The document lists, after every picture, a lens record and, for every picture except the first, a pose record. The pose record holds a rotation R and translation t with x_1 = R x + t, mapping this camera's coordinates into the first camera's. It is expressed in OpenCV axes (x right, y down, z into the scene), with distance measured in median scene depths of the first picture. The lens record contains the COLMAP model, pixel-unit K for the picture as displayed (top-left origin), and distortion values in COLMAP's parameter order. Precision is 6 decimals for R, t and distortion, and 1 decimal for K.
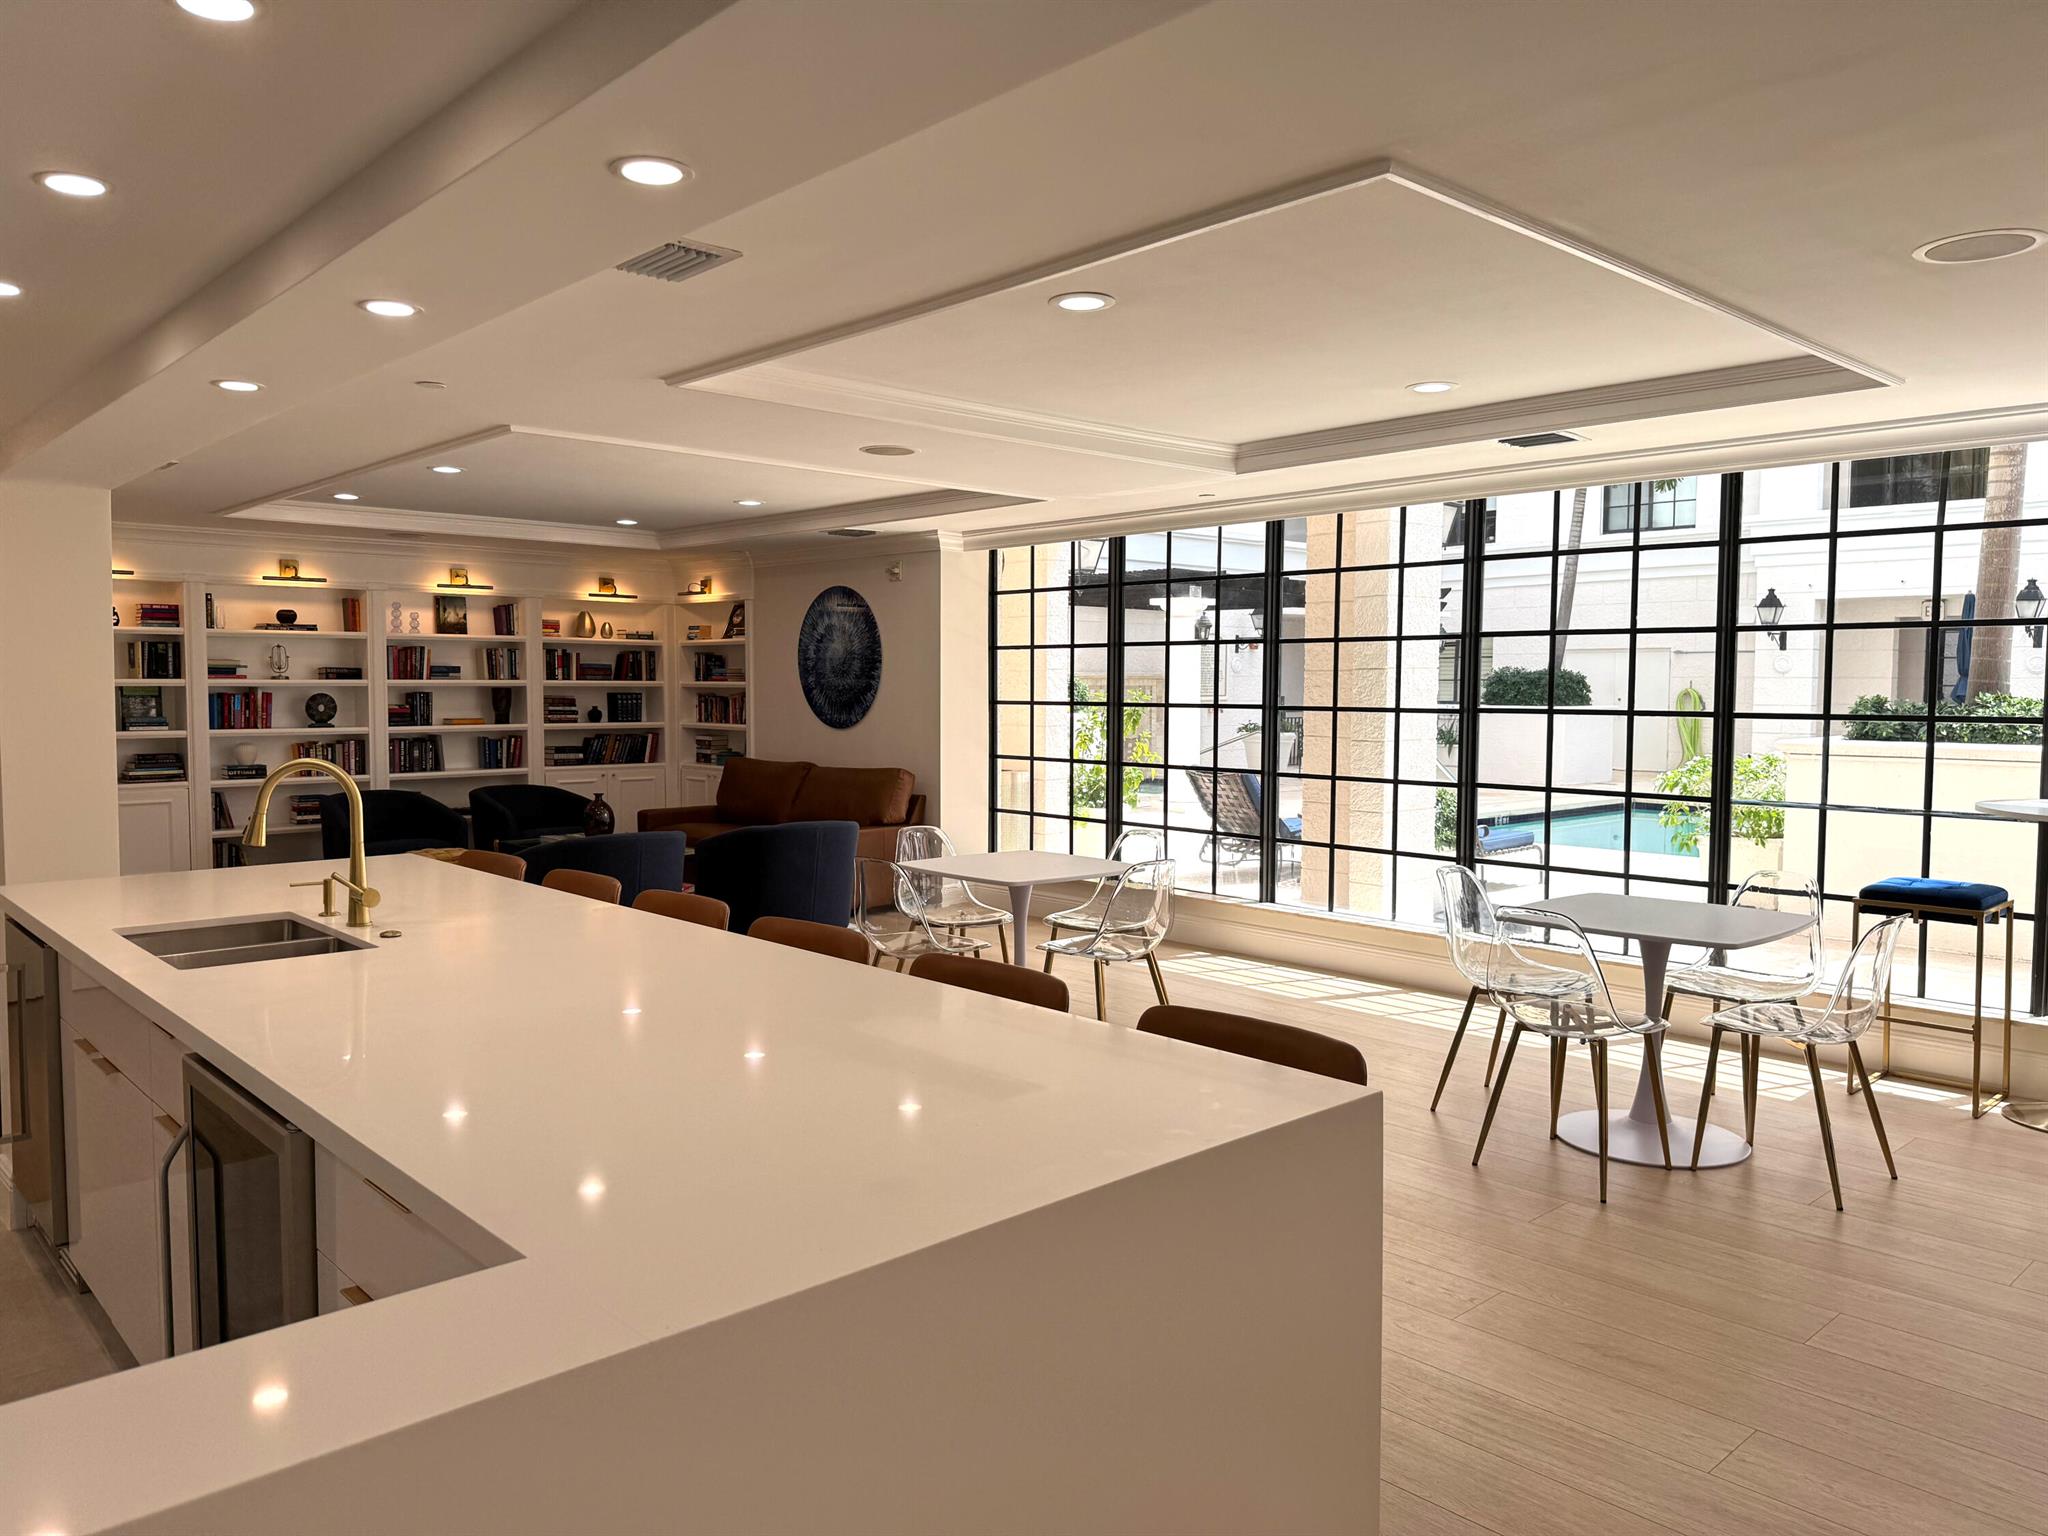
lens RADIAL K [[1453.8, 0, 1024.0], [0, 1453.8, 768.0], [0, 0, 1]] dist [0.116406, -0.145567]
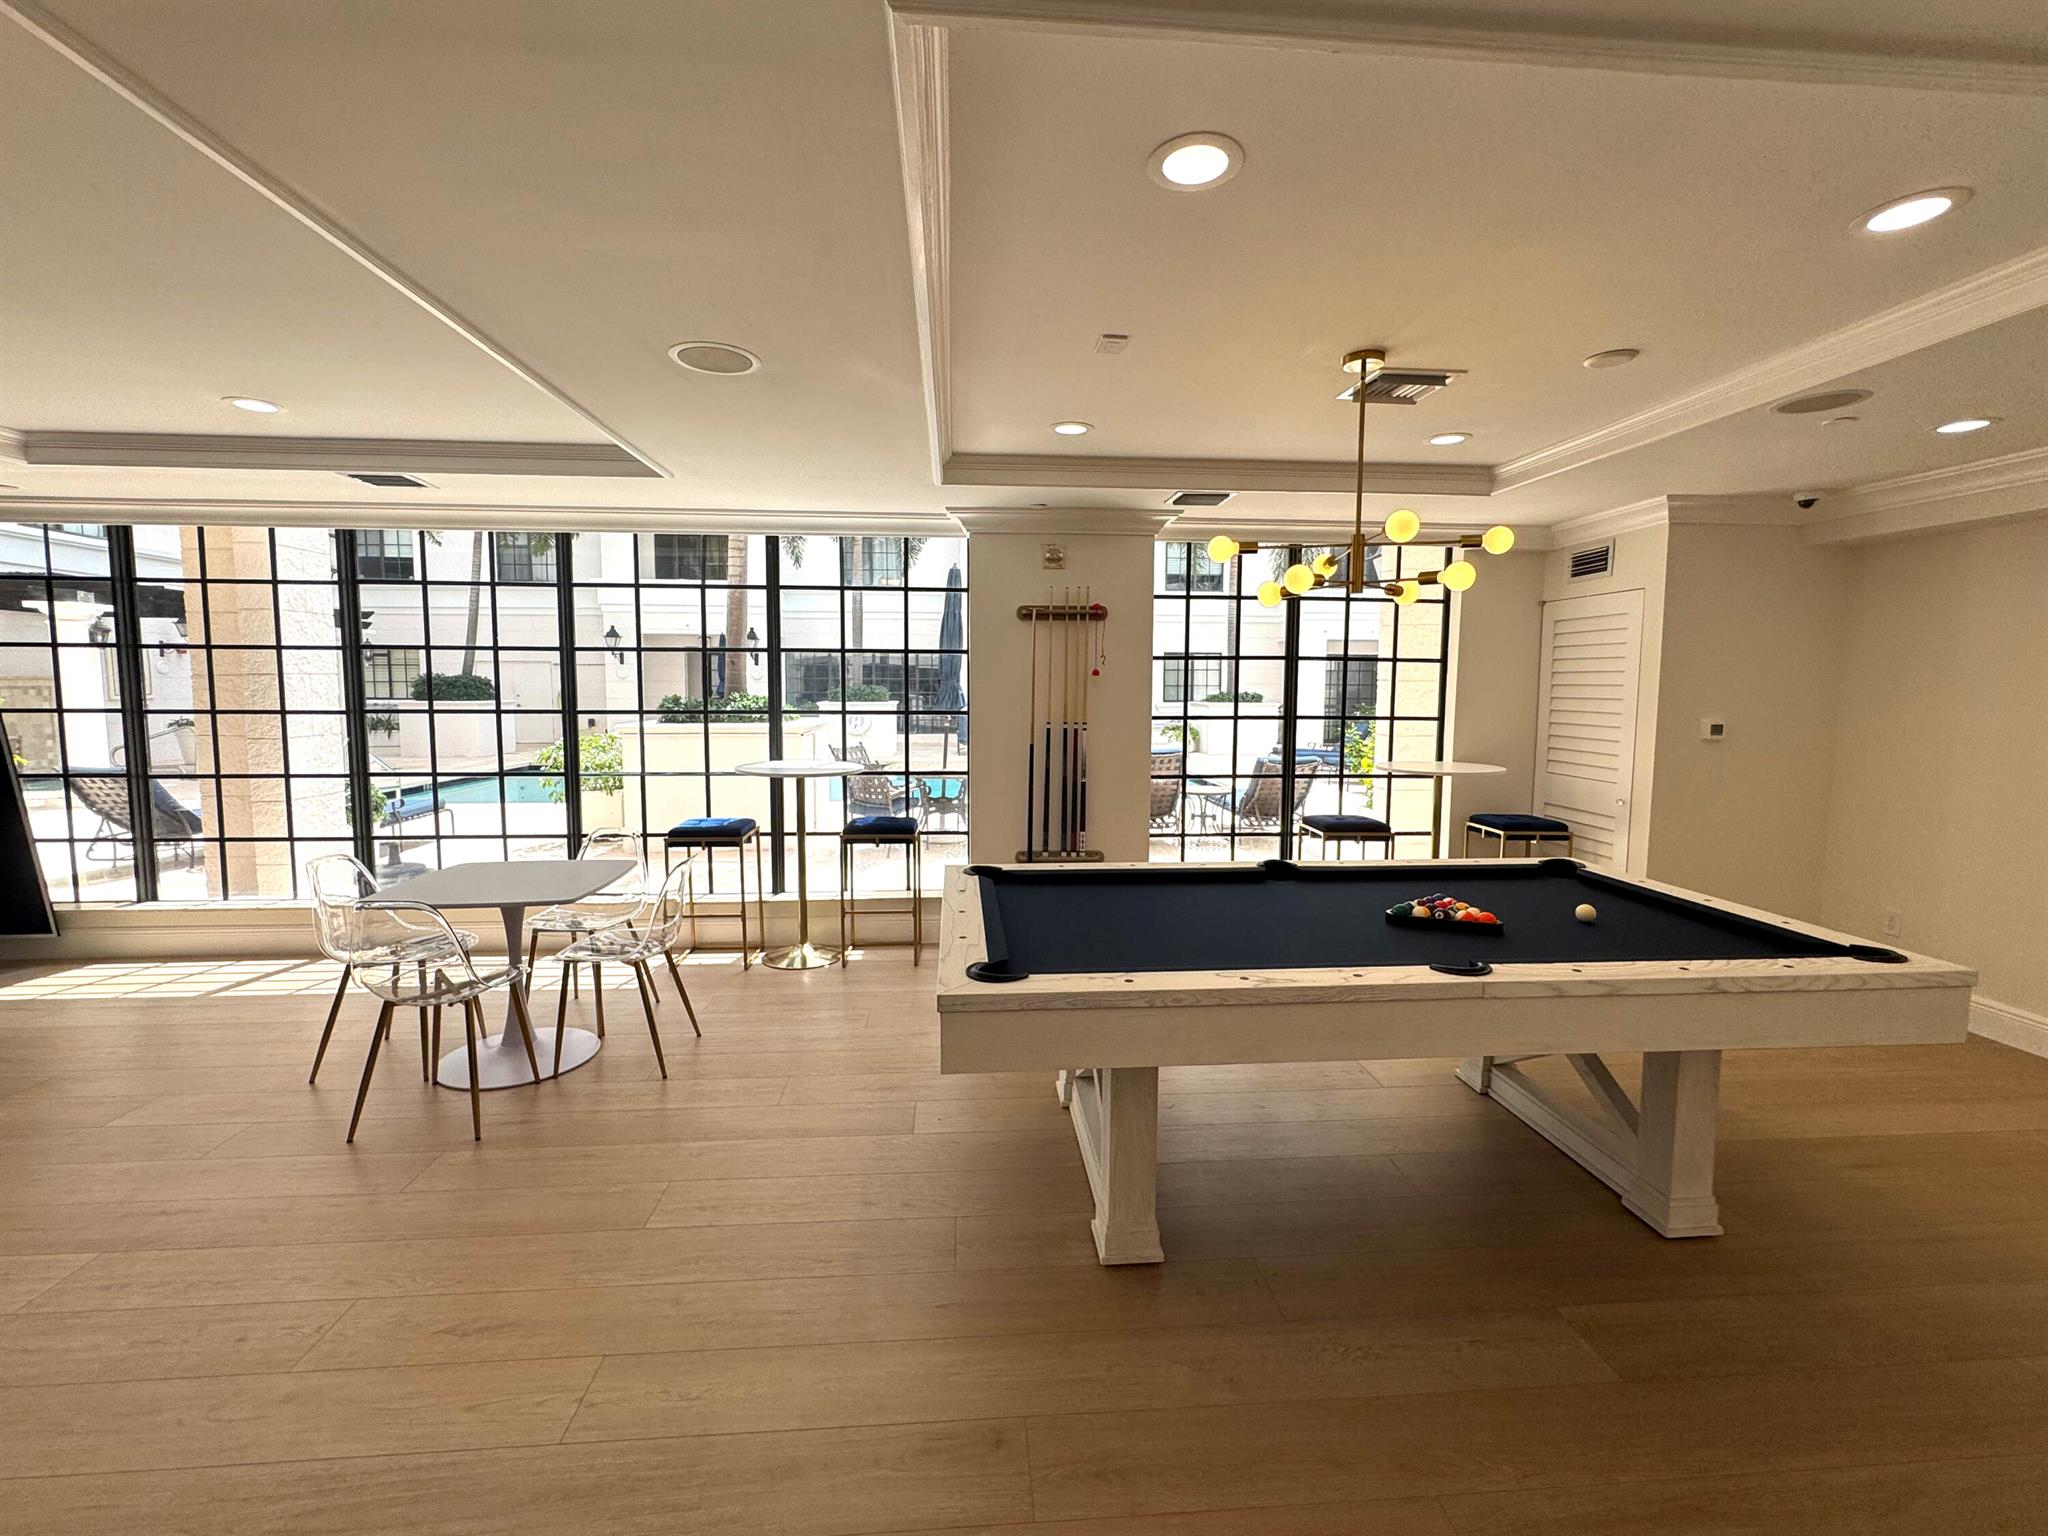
lens RADIAL K [[874.5, 0, 1019.6], [0, 874.5, 762.2], [0, 0, 1]] dist [-0.001171, -0.000327]
pose [[0.628960, -0.067244, 0.774524, 0.101158], [0.041859, 0.997736, 0.052631, -0.014090], [-0.776310, -0.000682, 0.630351, 0.162535]]
